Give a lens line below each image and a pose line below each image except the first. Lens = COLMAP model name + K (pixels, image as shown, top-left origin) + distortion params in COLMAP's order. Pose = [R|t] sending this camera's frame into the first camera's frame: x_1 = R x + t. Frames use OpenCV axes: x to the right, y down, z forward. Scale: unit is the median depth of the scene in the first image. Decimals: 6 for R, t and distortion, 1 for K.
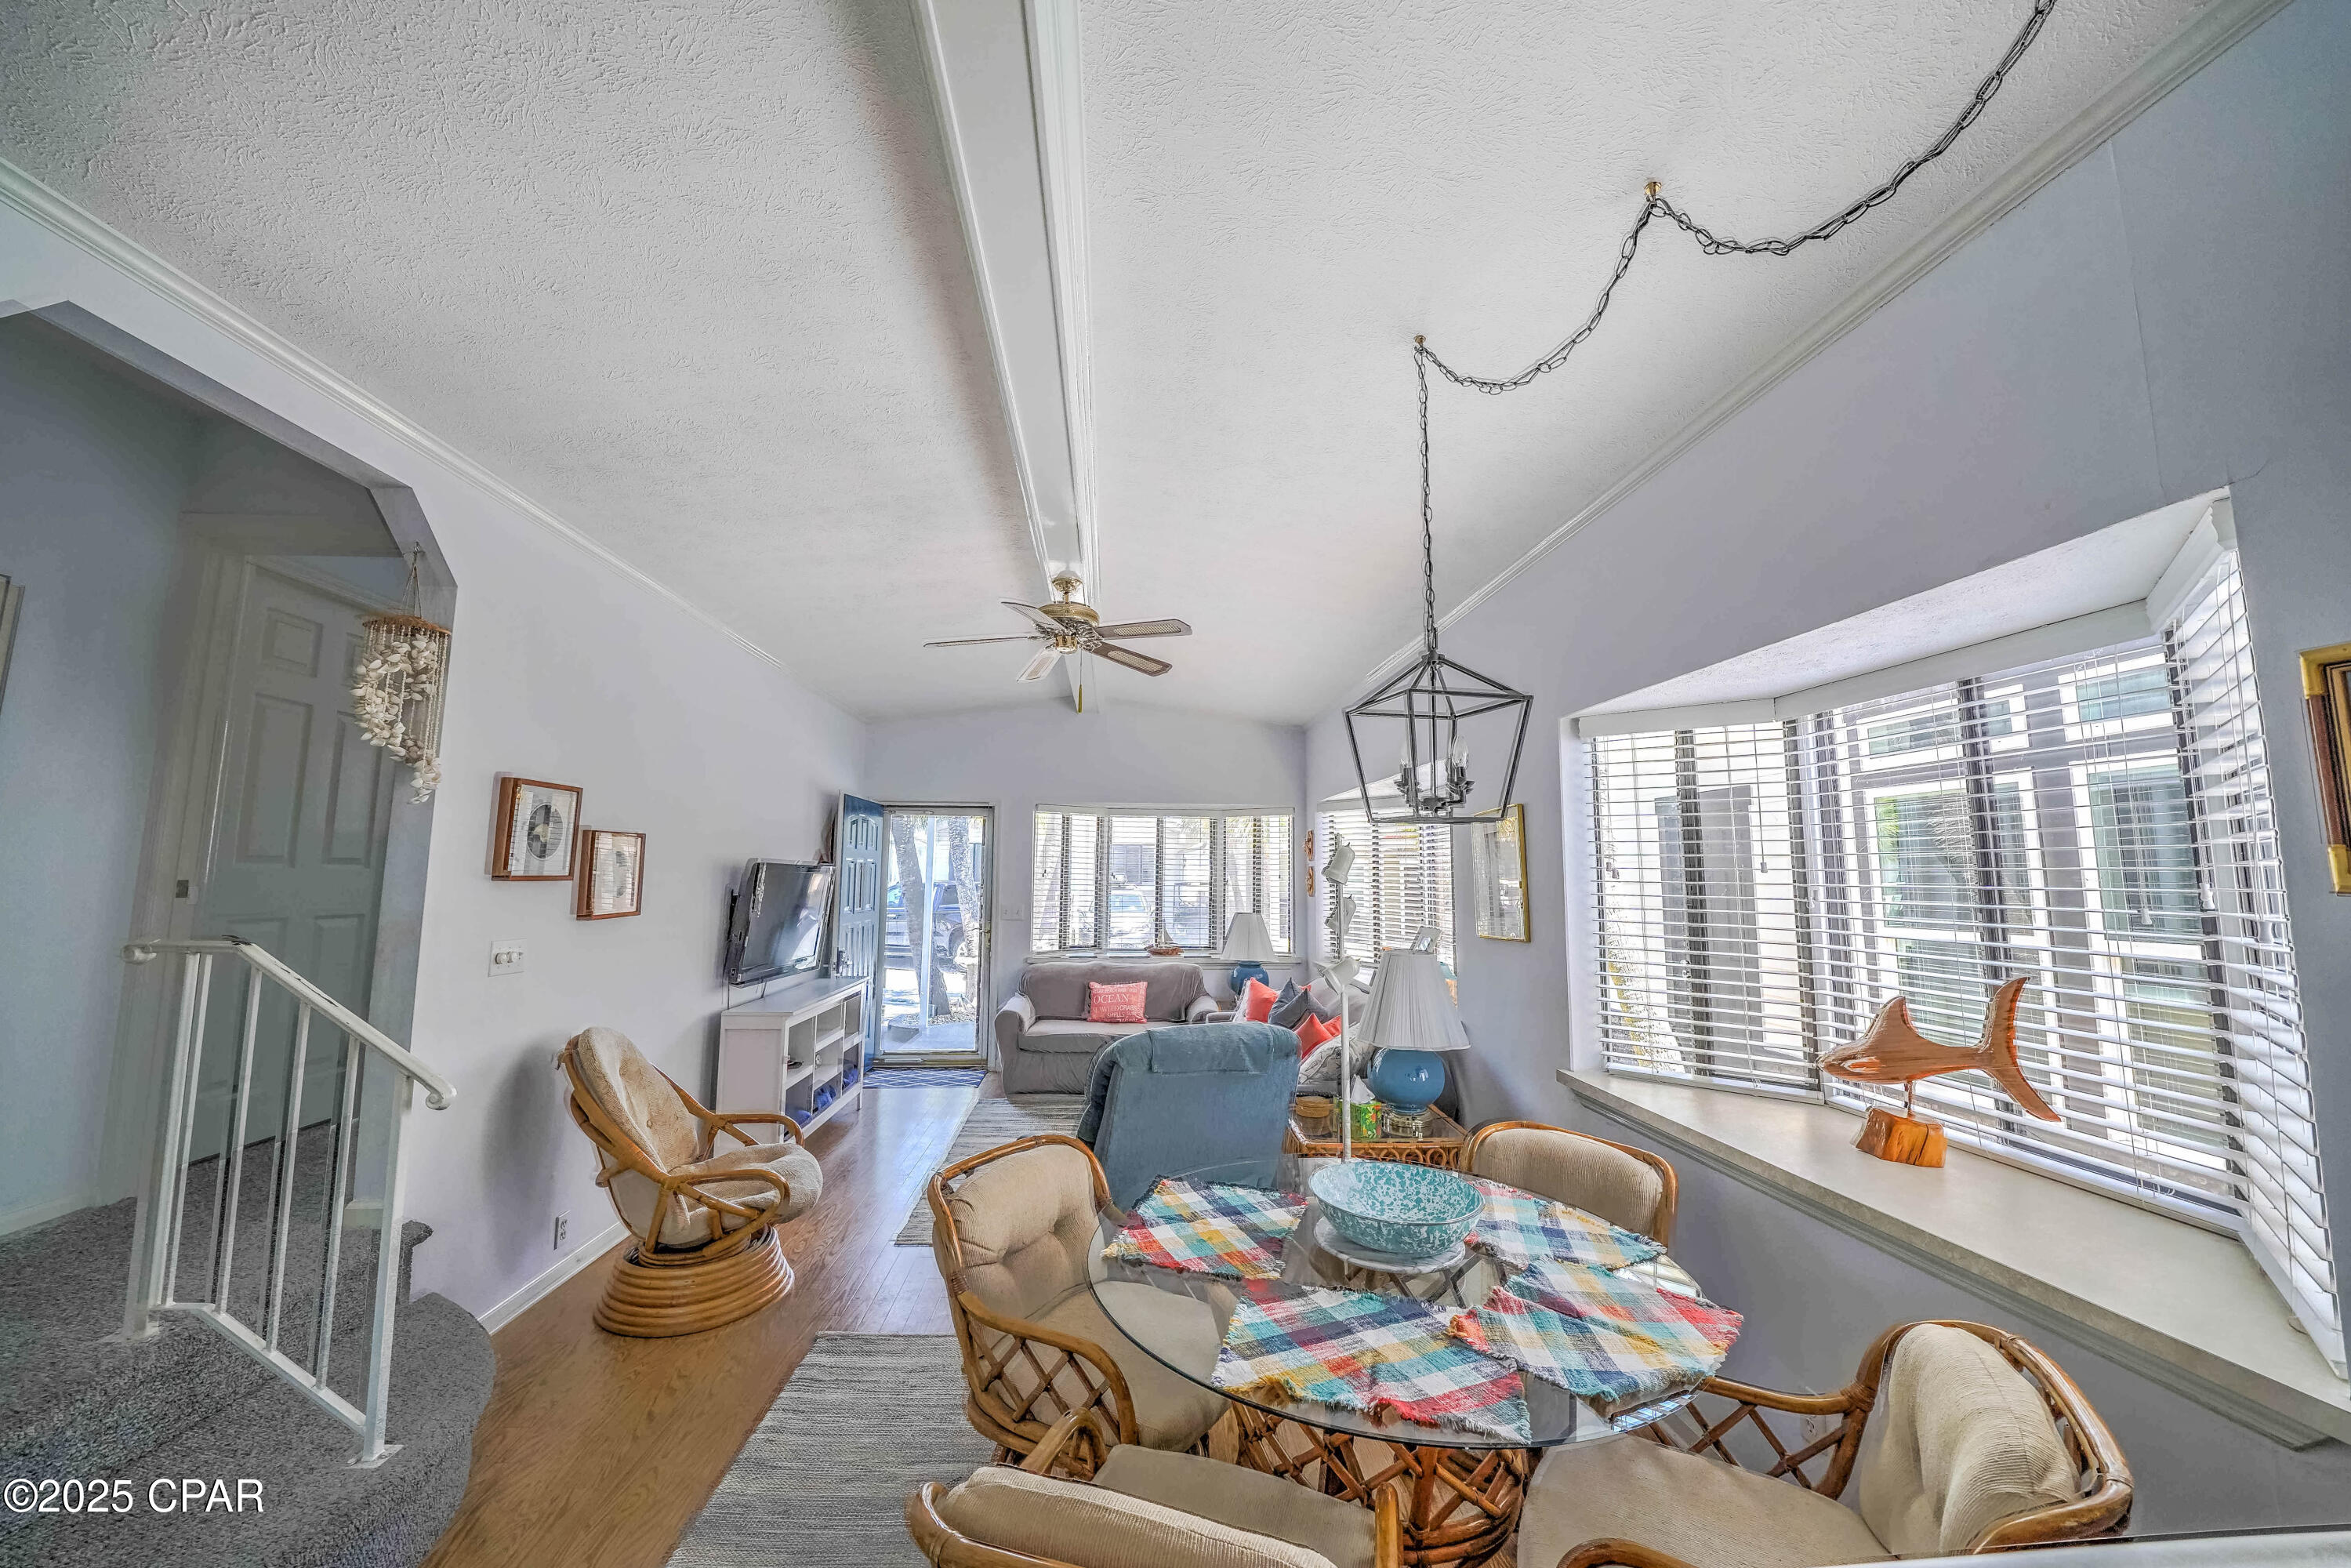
lens RADIAL K [[839.2, 0, 1173.1], [0, 839.2, 787.0], [0, 0, 1]] dist [-0.019197, 0.000112]
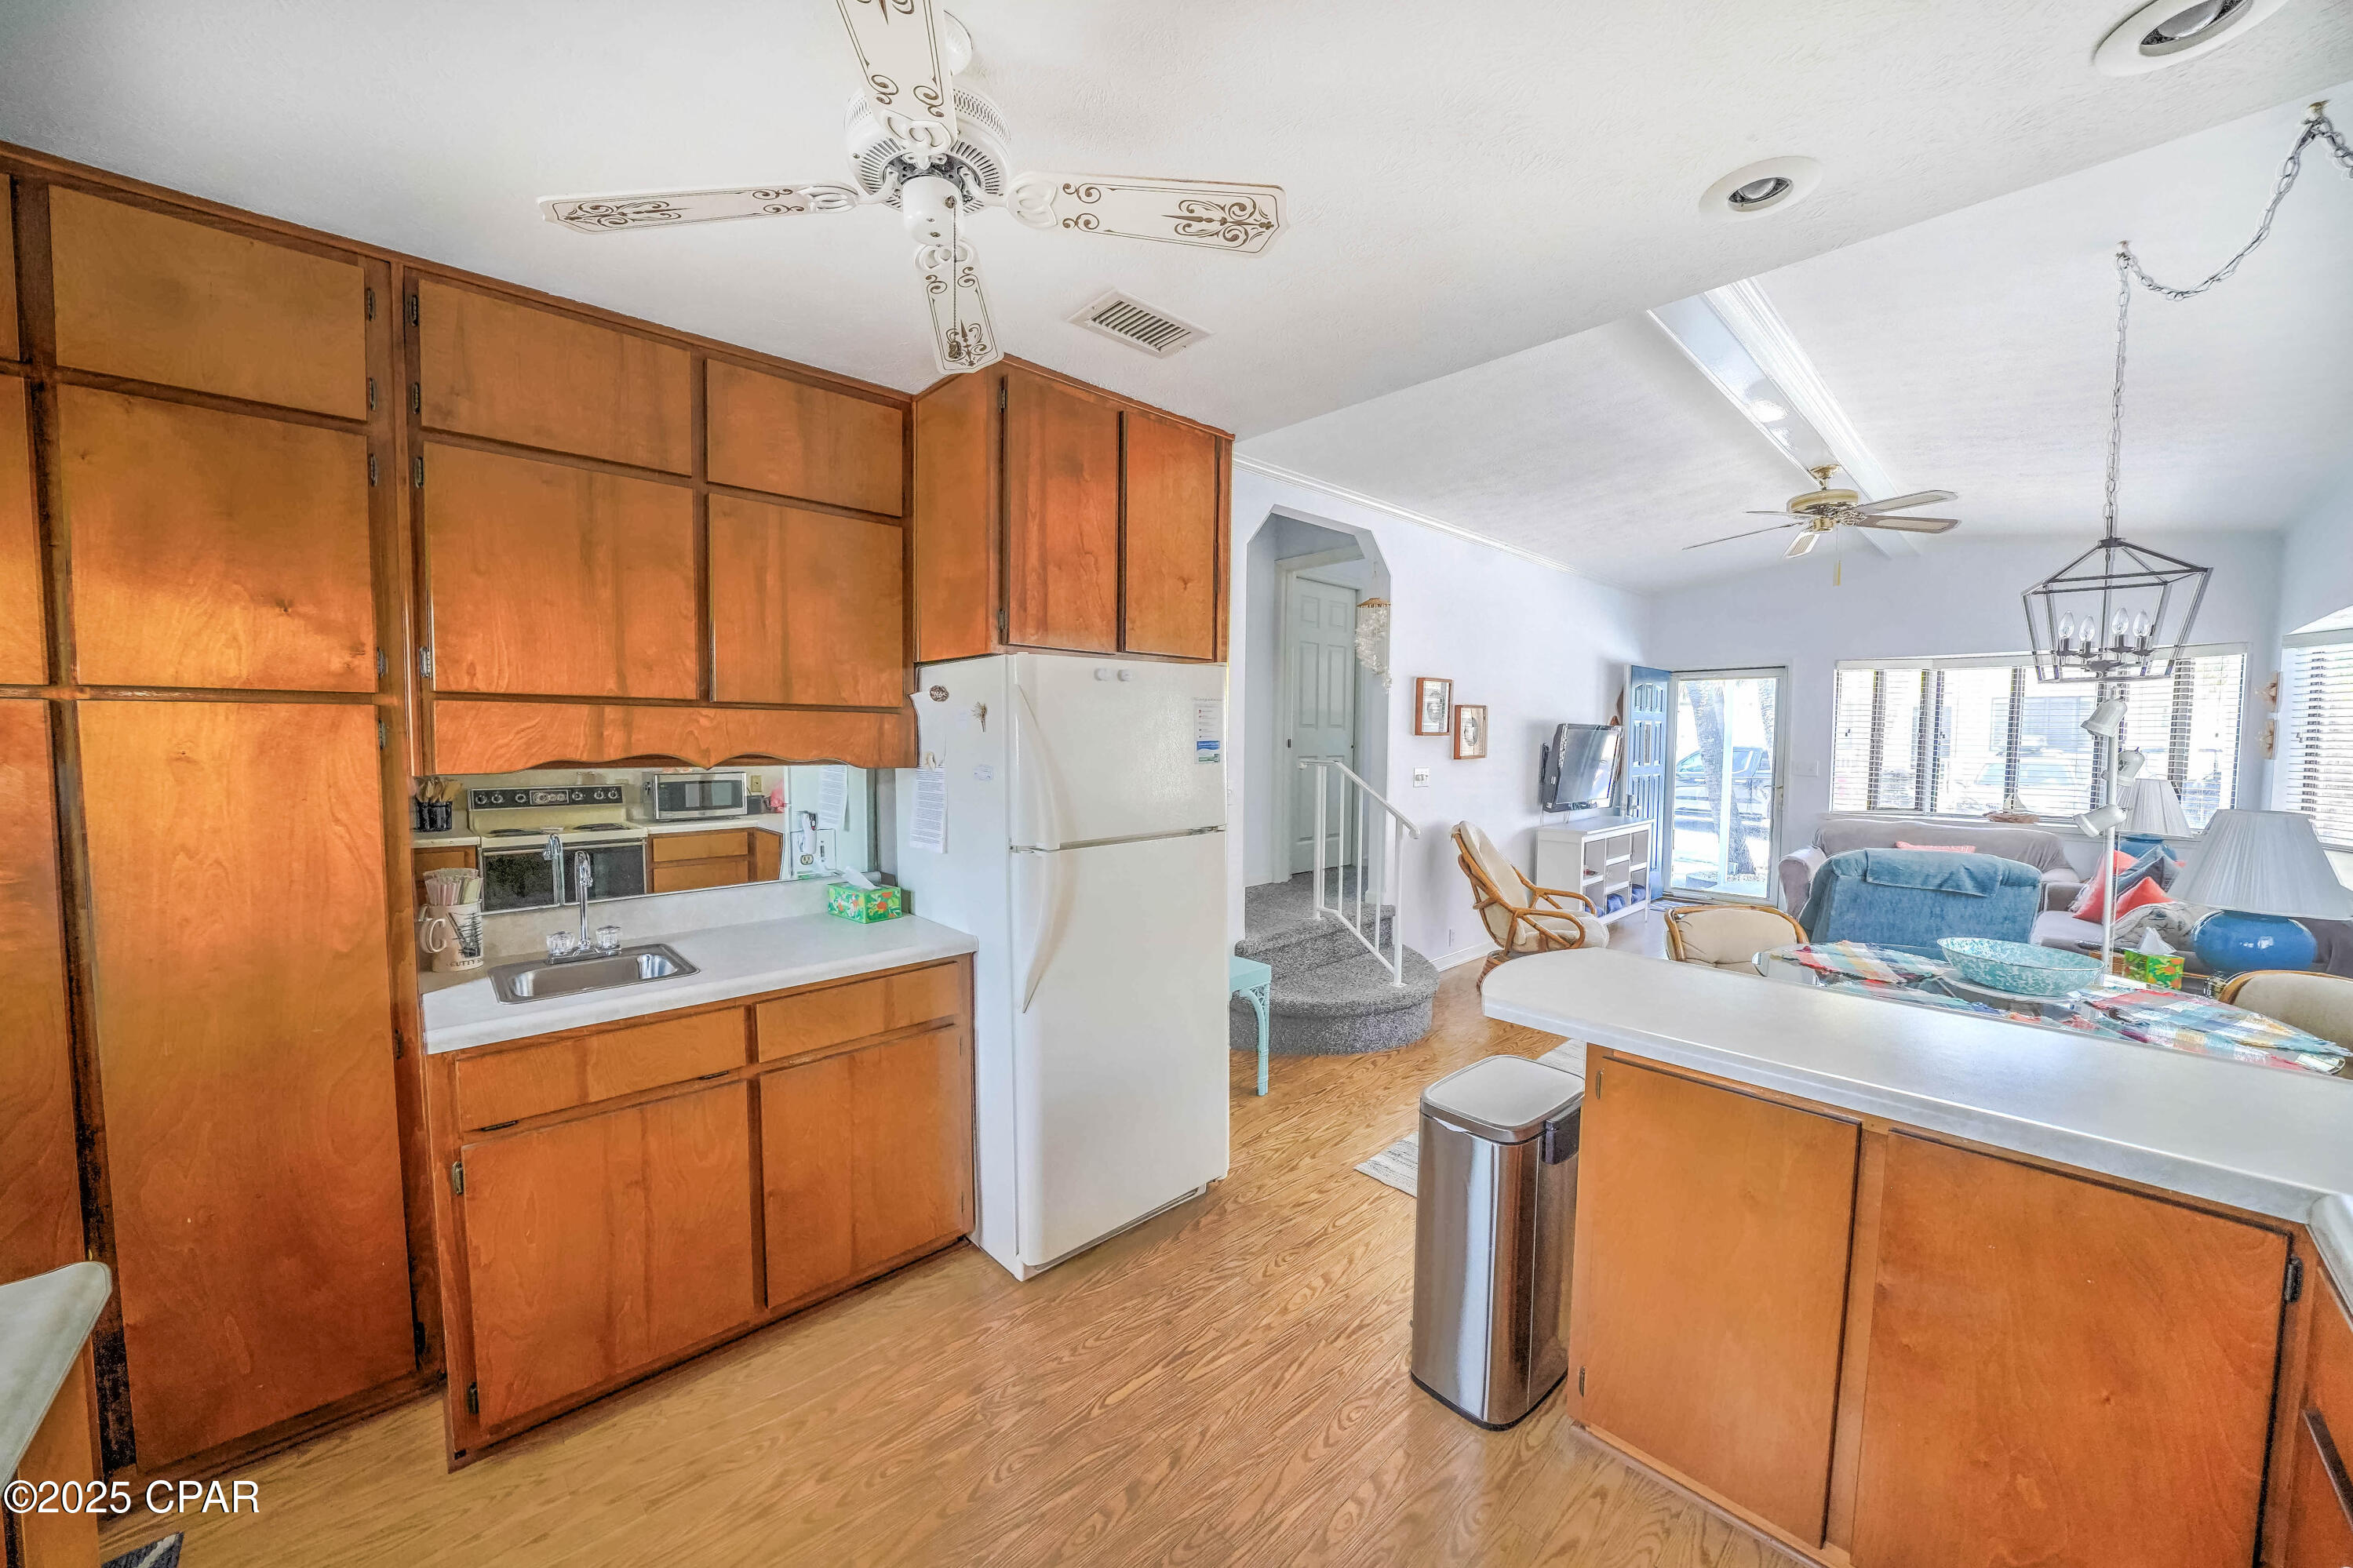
lens RADIAL K [[839.8, 0, 1174.1], [0, 839.8, 787.0], [0, 0, 1]] dist [-0.019197, 0.000112]
pose [[0.629818, 0.042462, -0.775581, 0.205554], [0.083869, 0.988949, 0.122250, -0.033536], [0.772201, -0.142043, 0.619297, -0.419484]]
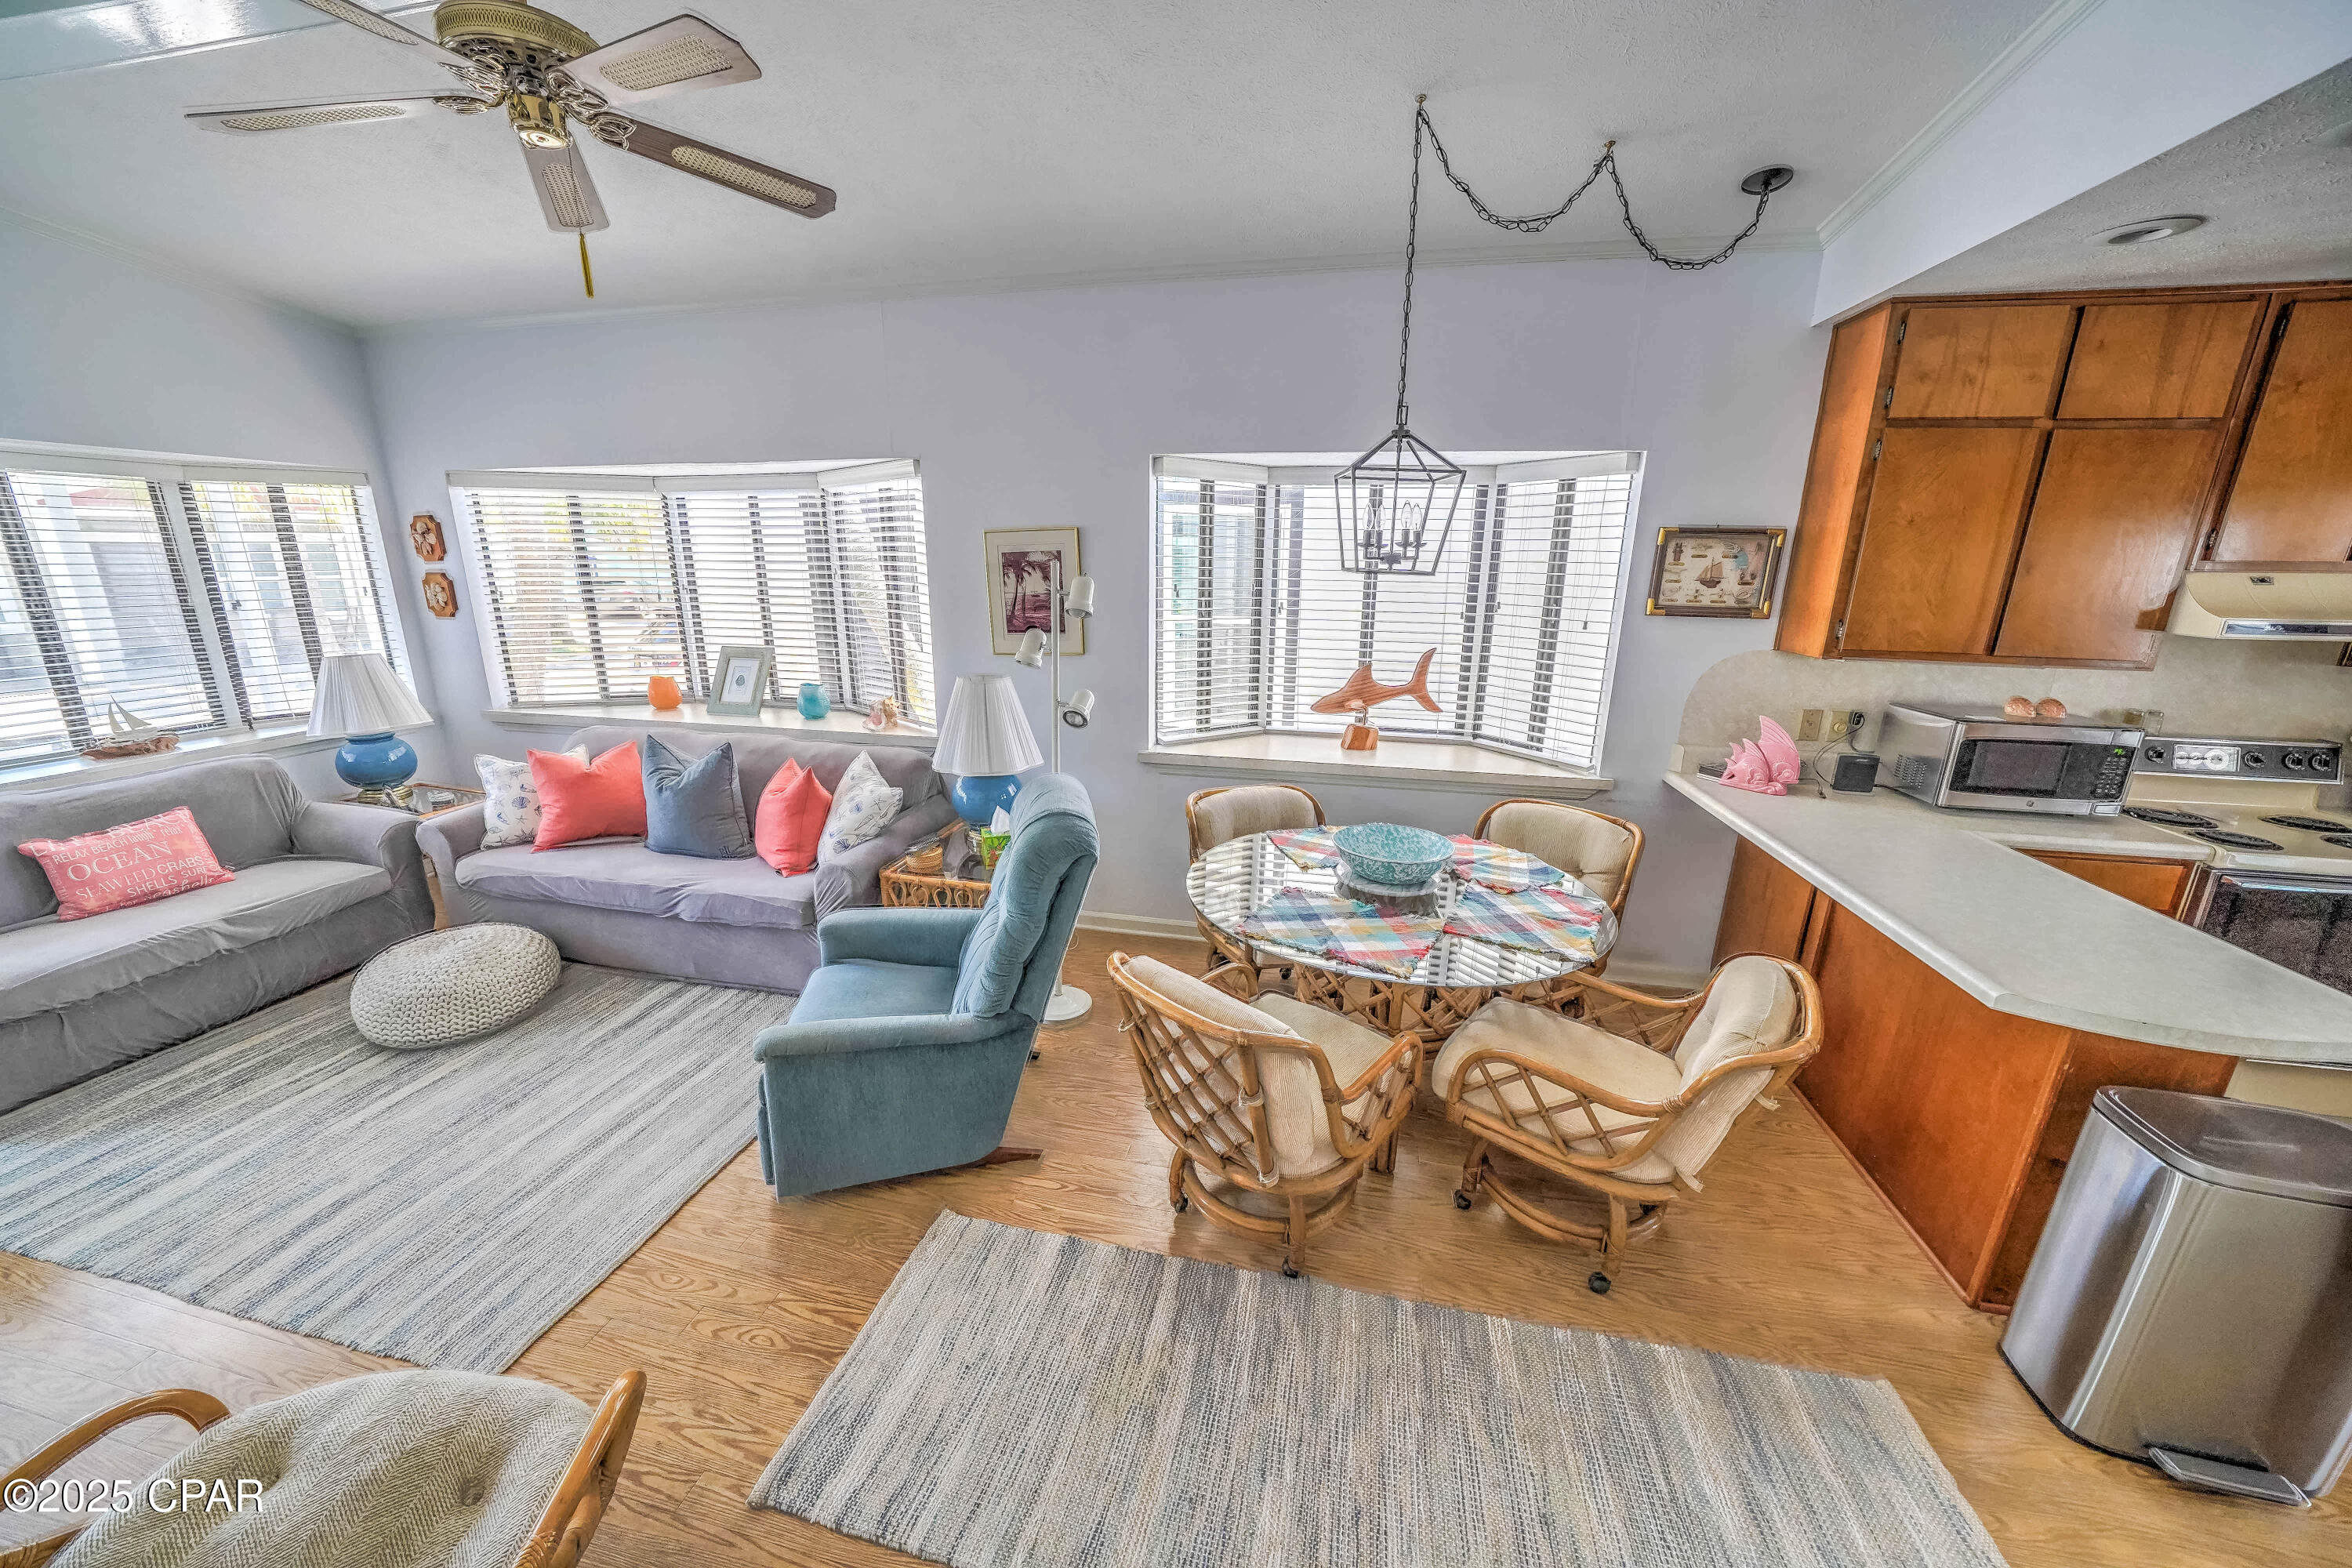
lens RADIAL K [[823.5, 0, 1170.7], [0, 823.5, 781.9], [0, 0, 1]] dist [-0.025198, 0.002697]
pose [[0.285355, -0.255793, 0.923657, -0.544875], [-0.106756, 0.949247, 0.295861, 0.004872], [-0.952458, -0.183031, 0.243565, 0.511085]]
